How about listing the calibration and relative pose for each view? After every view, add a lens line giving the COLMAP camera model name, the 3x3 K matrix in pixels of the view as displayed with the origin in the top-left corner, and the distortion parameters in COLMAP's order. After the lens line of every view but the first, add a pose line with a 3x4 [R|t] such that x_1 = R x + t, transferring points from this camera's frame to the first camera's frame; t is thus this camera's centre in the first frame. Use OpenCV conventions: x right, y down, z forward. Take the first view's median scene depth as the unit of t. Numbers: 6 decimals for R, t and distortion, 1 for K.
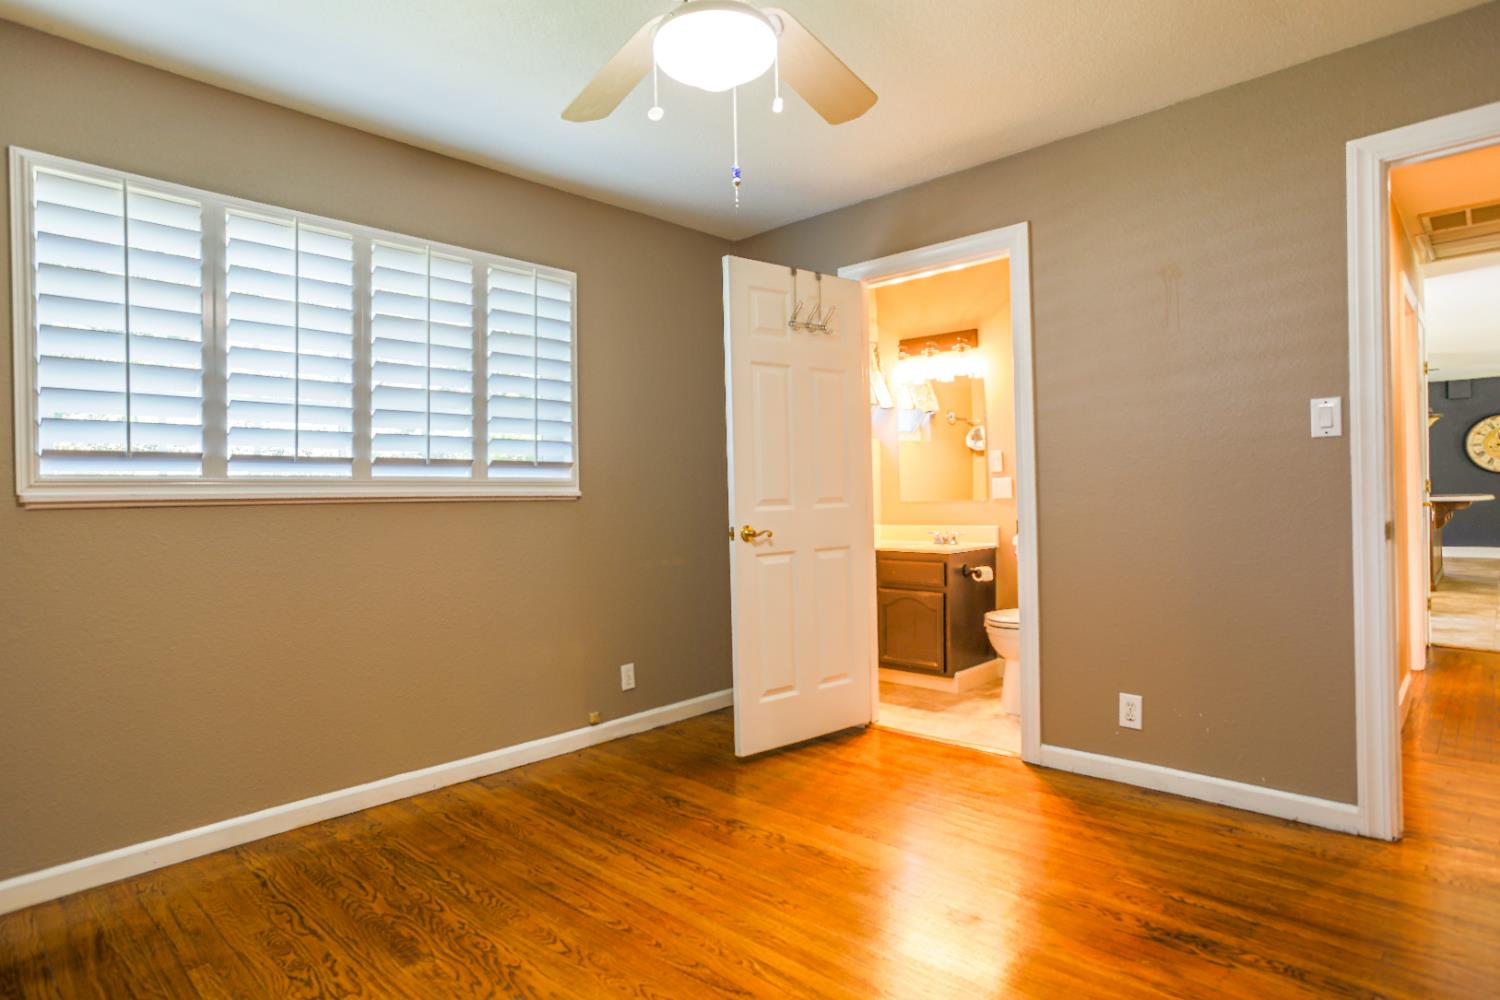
lens RADIAL K [[811.2, 0, 750.0], [0, 811.2, 500.0], [0, 0, 1]] dist [-0.017448, 0.002998]
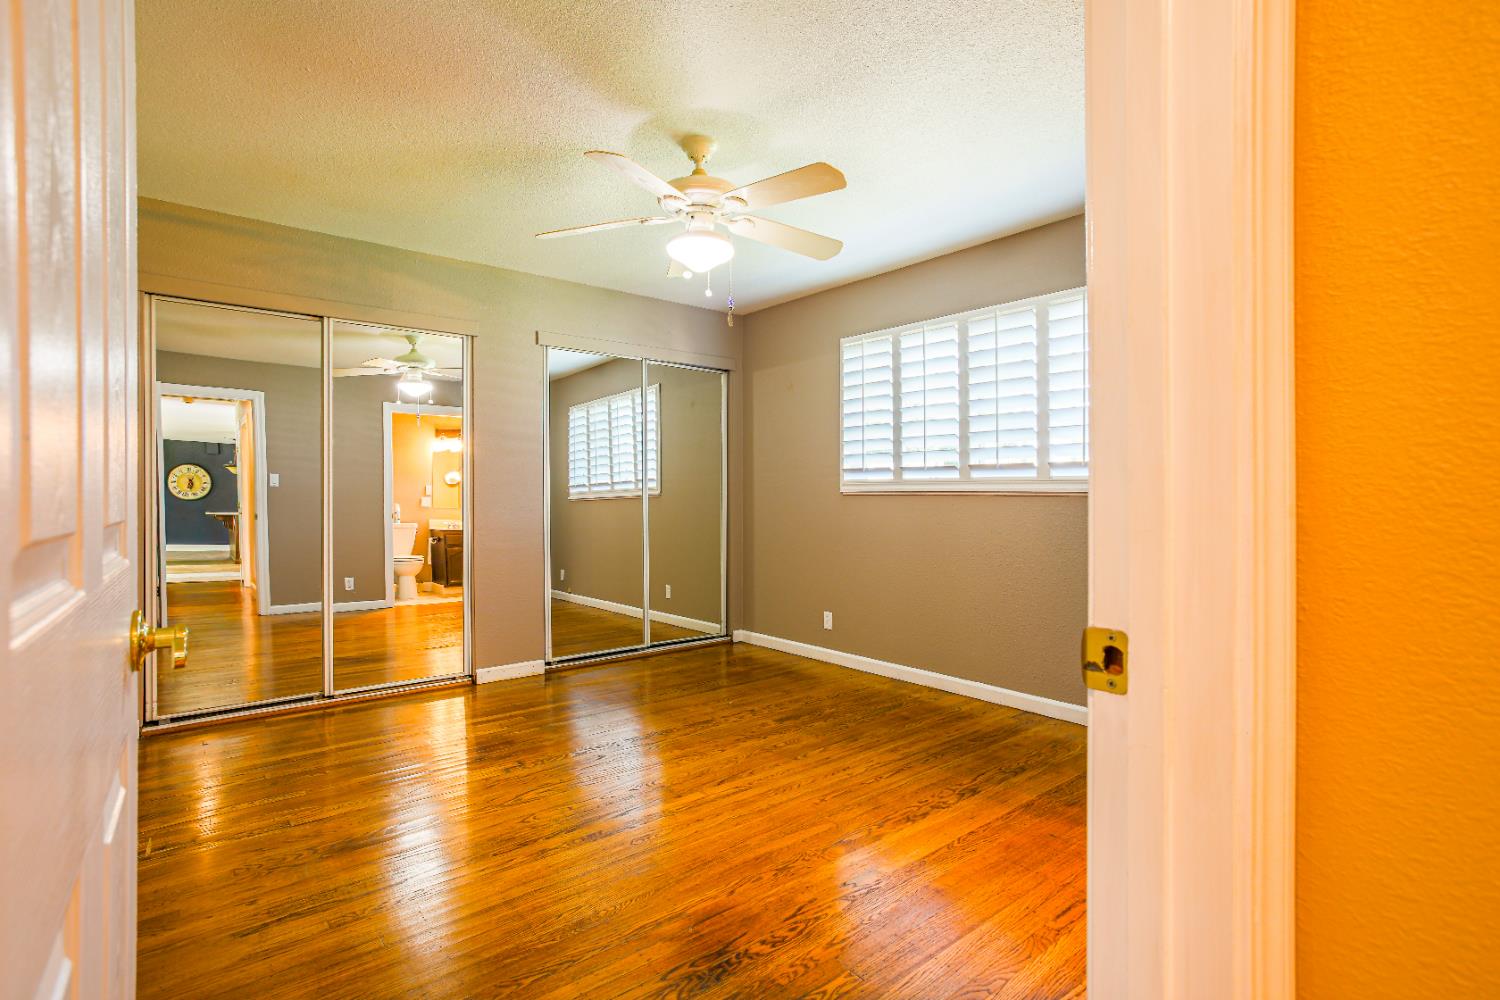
lens RADIAL K [[718.3, 0, 745.1], [0, 718.3, 498.1], [0, 0, 1]] dist [-0.050009, 0.031162]
pose [[-0.130885, 0.023304, -0.991124, 1.024713], [-0.002691, 0.999712, 0.023861, -0.024450], [0.991394, 0.005791, -0.130785, 0.864471]]
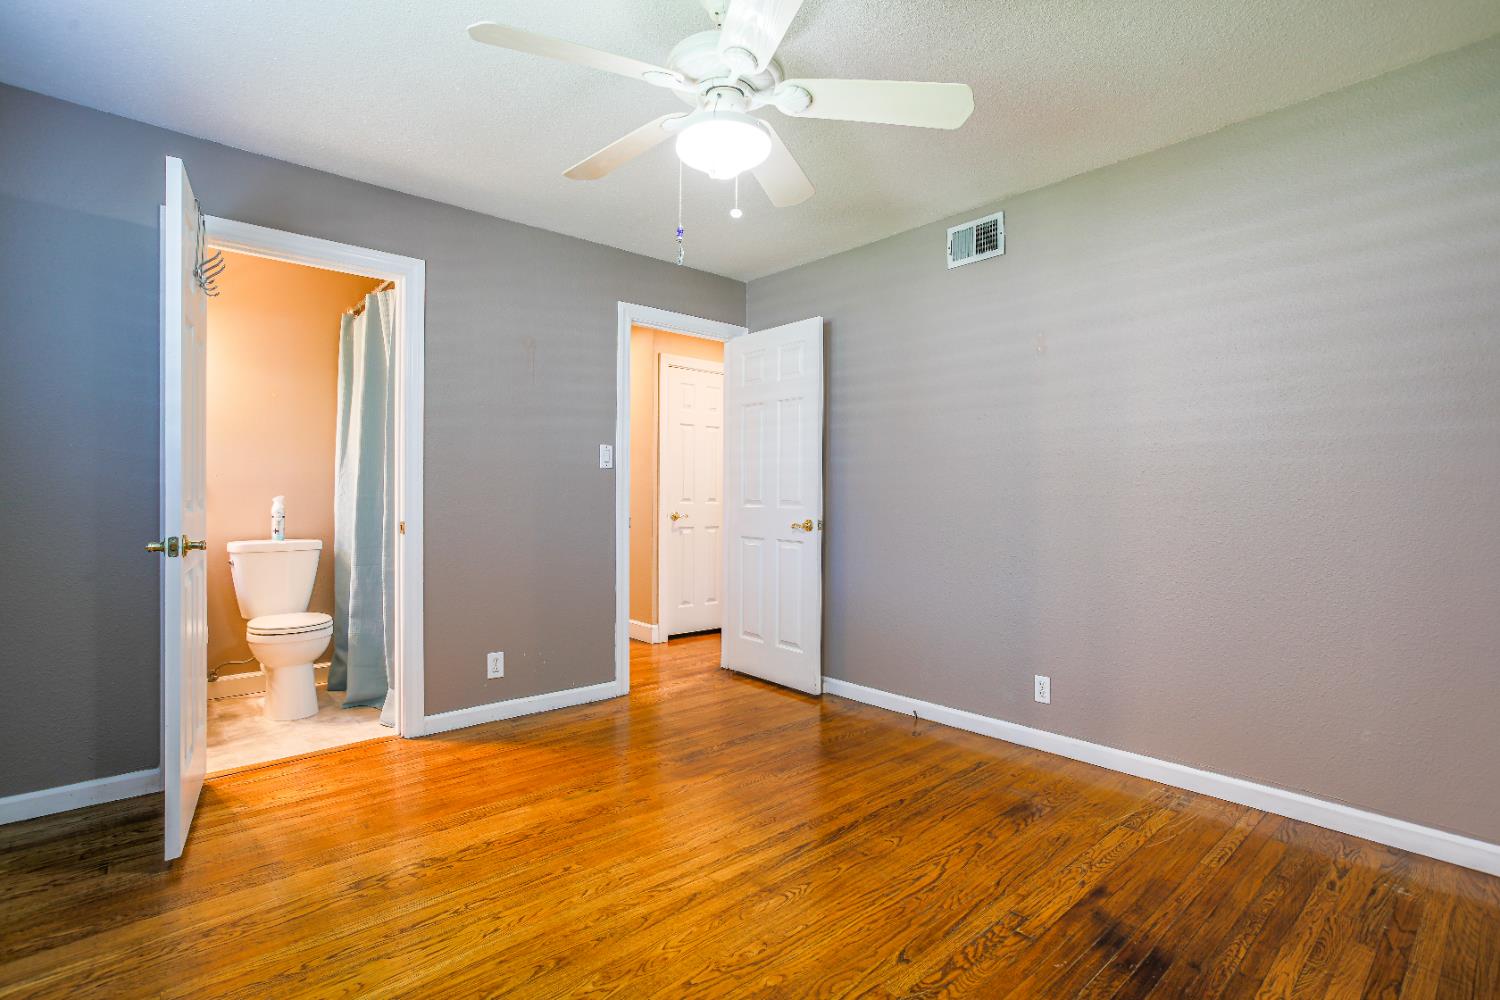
lens RADIAL K [[718.3, 0, 745.1], [0, 718.3, 498.1], [0, 0, 1]] dist [-0.050009, 0.031162]
pose [[0.090427, 0.020113, 0.995700, -0.757598], [-0.000667, 0.999797, -0.020135, 0.014802], [-0.995903, 0.001157, 0.090422, 0.568723]]
